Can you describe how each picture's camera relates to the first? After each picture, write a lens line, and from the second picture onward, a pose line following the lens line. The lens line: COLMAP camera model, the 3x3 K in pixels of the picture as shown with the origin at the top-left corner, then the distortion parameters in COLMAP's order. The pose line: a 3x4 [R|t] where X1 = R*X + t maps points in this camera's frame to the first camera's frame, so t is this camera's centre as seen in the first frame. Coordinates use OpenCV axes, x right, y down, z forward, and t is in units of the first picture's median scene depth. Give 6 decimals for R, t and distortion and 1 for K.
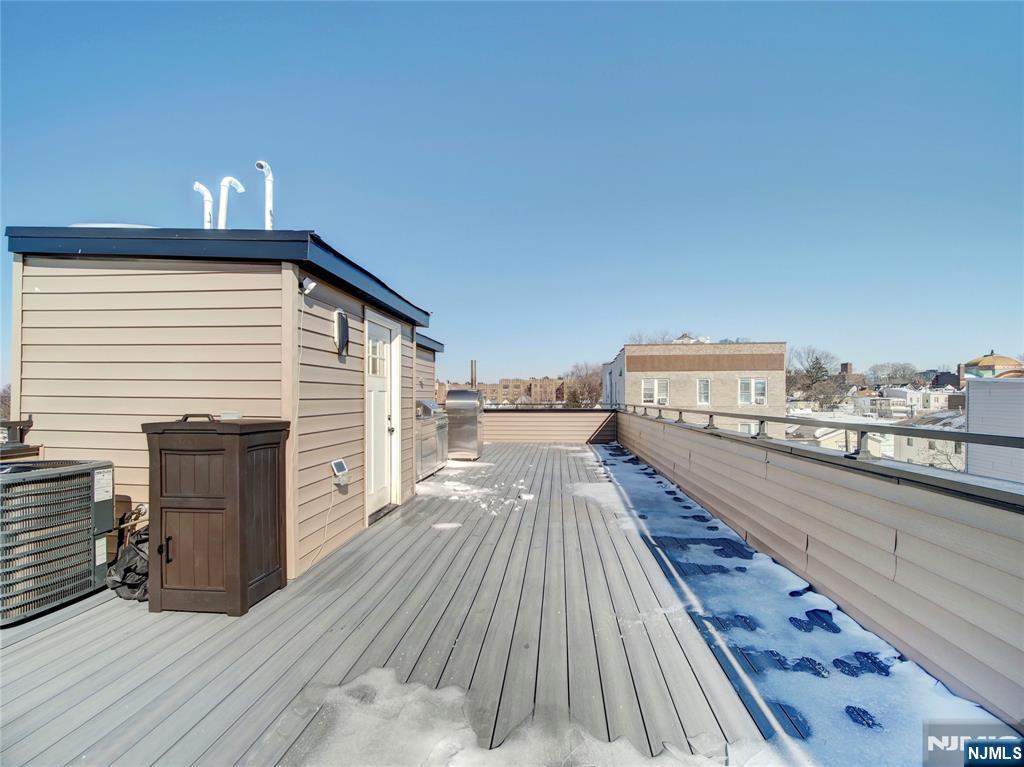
lens RADIAL K [[477.9, 0, 510.8], [0, 477.9, 391.7], [0, 0, 1]] dist [-0.014008, -0.000576]
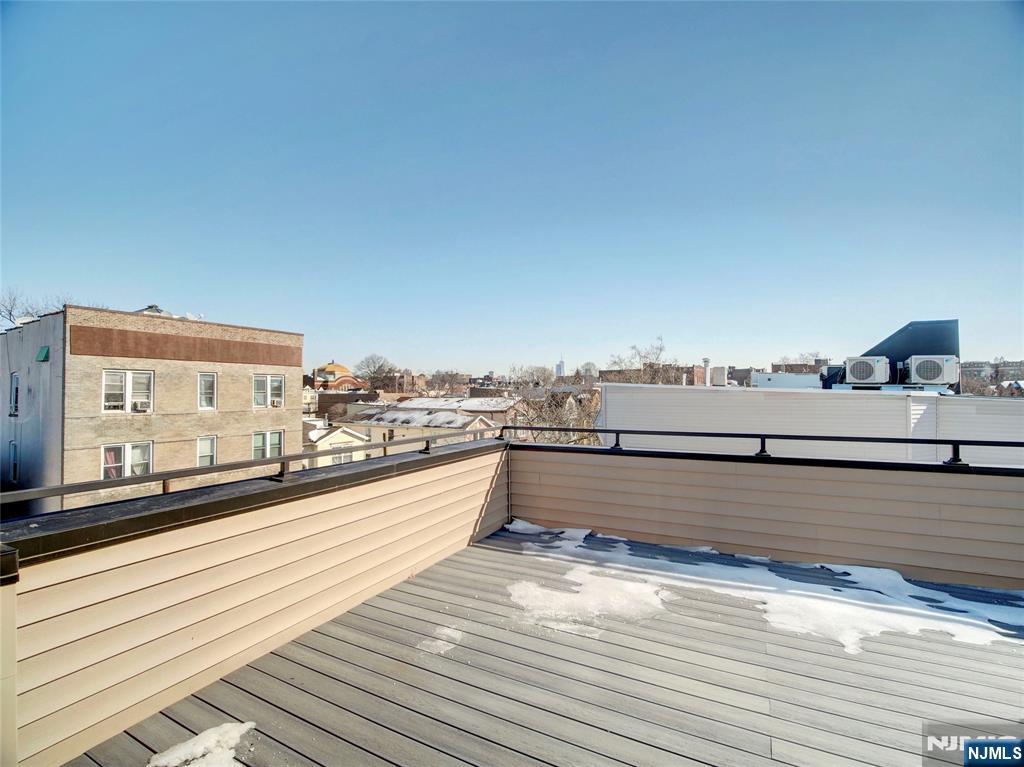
lens RADIAL K [[477.9, 0, 510.8], [0, 477.9, 391.7], [0, 0, 1]] dist [-0.014008, -0.000576]
pose [[0.383791, 0.004093, 0.923411, -0.067117], [-0.006495, 0.999977, -0.001733, -0.001292], [-0.923397, -0.005333, 0.383809, 0.319134]]
